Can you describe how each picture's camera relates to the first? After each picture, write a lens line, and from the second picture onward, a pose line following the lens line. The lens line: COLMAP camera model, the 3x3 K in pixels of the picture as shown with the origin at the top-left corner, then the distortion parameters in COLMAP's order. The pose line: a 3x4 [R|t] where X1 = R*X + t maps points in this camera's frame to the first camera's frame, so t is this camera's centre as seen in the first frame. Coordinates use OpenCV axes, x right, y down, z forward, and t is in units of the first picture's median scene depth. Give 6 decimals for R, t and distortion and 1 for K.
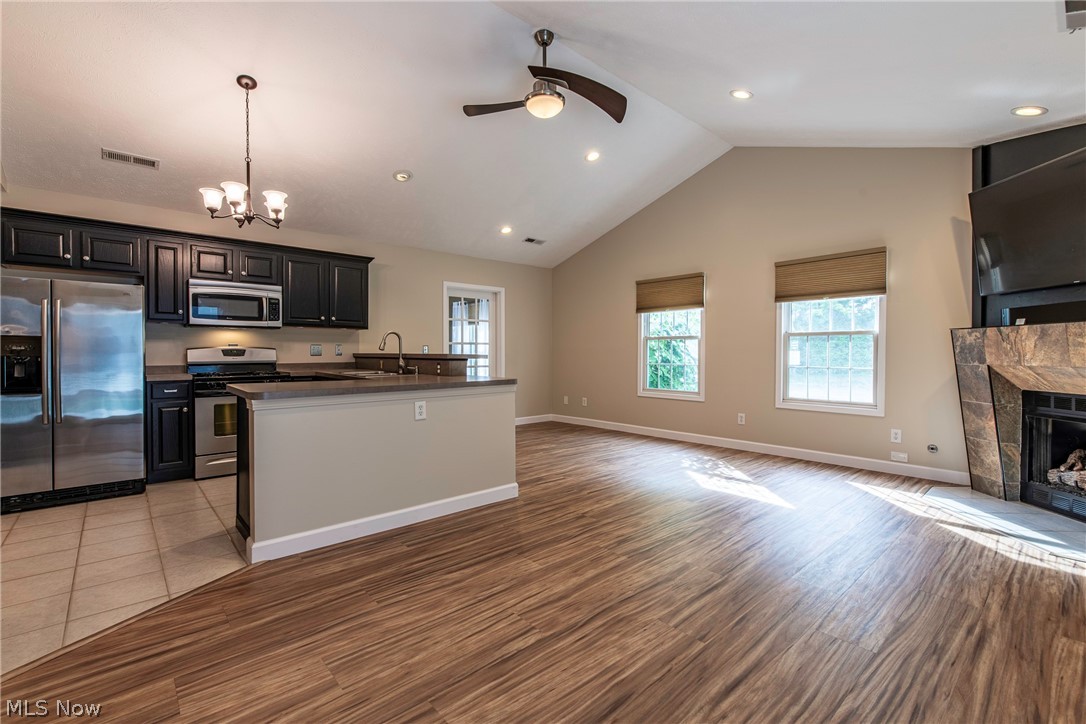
lens RADIAL K [[471.3, 0, 528.3], [0, 471.3, 355.3], [0, 0, 1]] dist [0.000844, -0.000573]
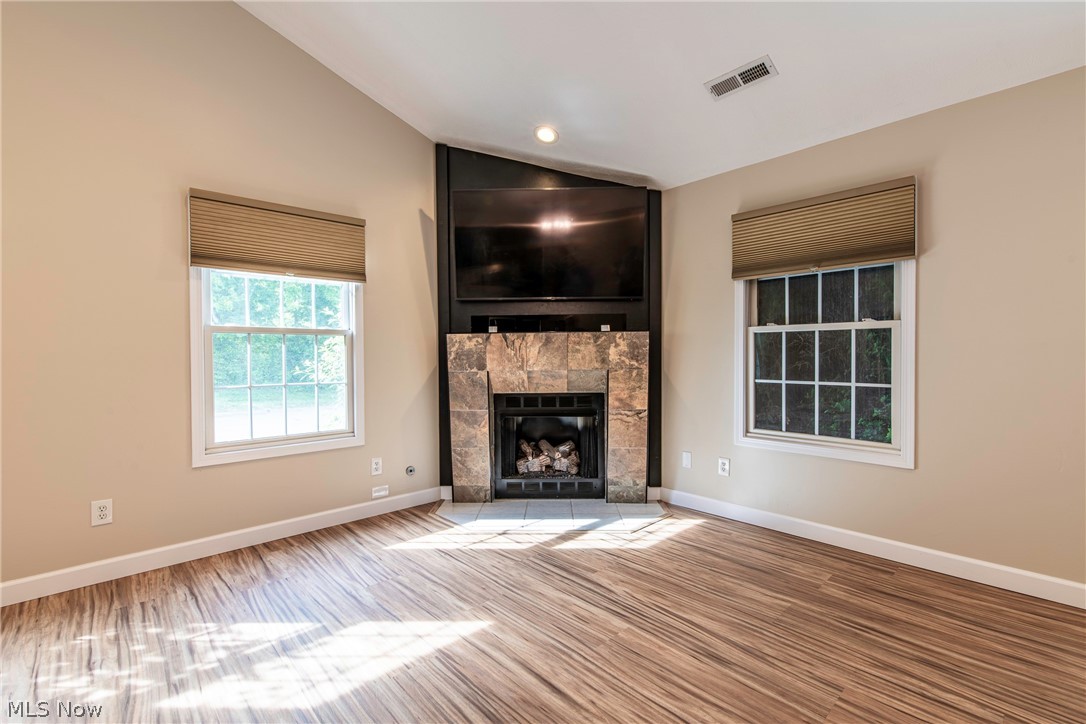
lens RADIAL K [[471.3, 0, 566.5], [0, 471.3, 364.9], [0, 0, 1]] dist [0.000844, -0.000573]
pose [[-0.057018, -0.017888, 0.998213, -0.019941], [0.014304, 0.999722, 0.018732, -0.008142], [-0.998271, 0.015346, -0.056746, 0.808533]]
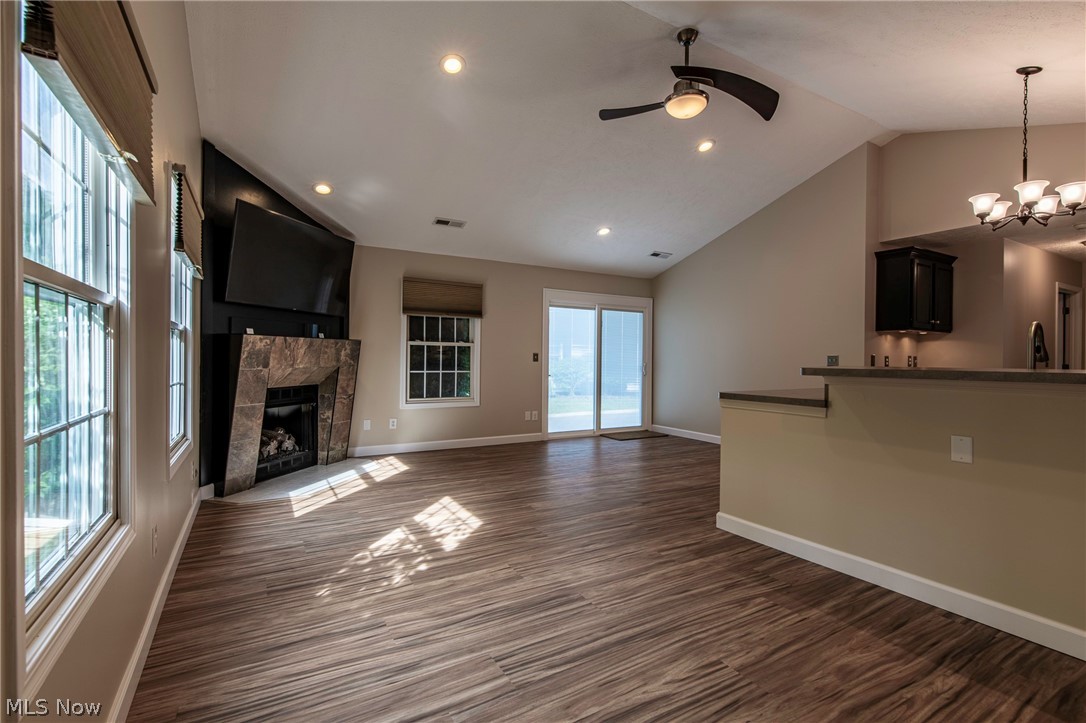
lens RADIAL K [[471.3, 0, 499.3], [0, 471.3, 366.4], [0, 0, 1]] dist [0.000844, -0.000573]
pose [[-0.967027, -0.013744, 0.254302, 0.136709], [-0.007351, 0.999633, 0.026074, -0.017168], [-0.254567, 0.023345, -0.966773, 1.776103]]
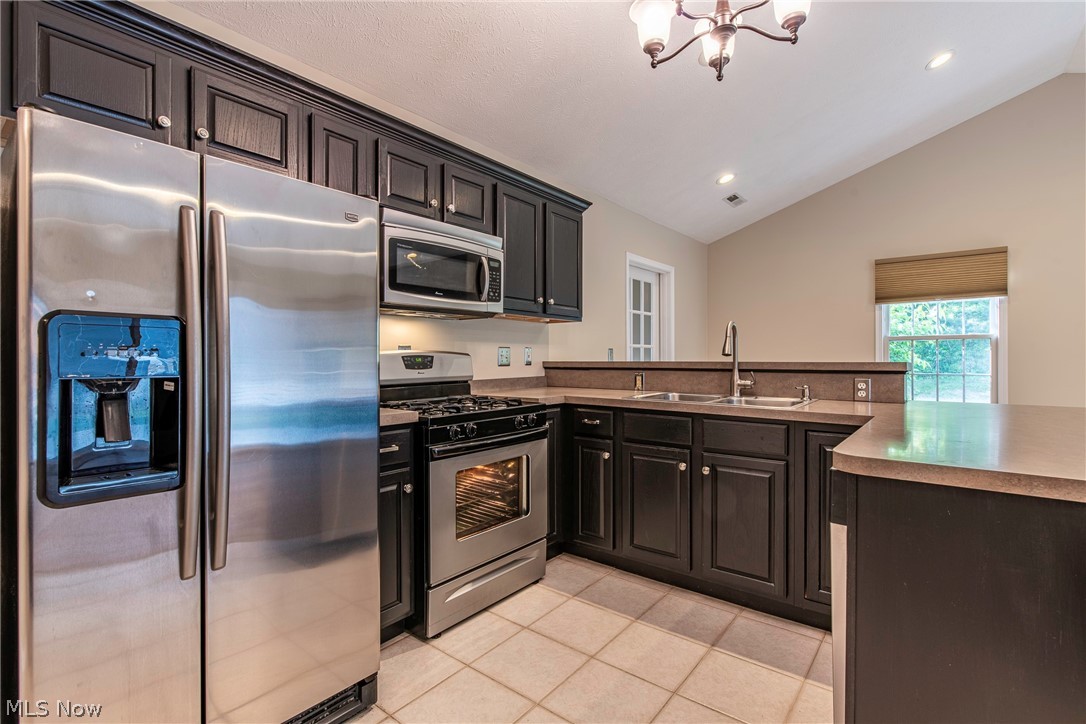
lens RADIAL K [[515.1, 0, 533.1], [0, 515.1, 360.7], [0, 0, 1]] dist [0.000102, -0.001159]
pose [[0.988088, -0.004557, 0.153823, -0.682941], [0.004869, 0.999987, -0.001657, -0.006275], [-0.153813, 0.002386, 0.988097, 0.489056]]
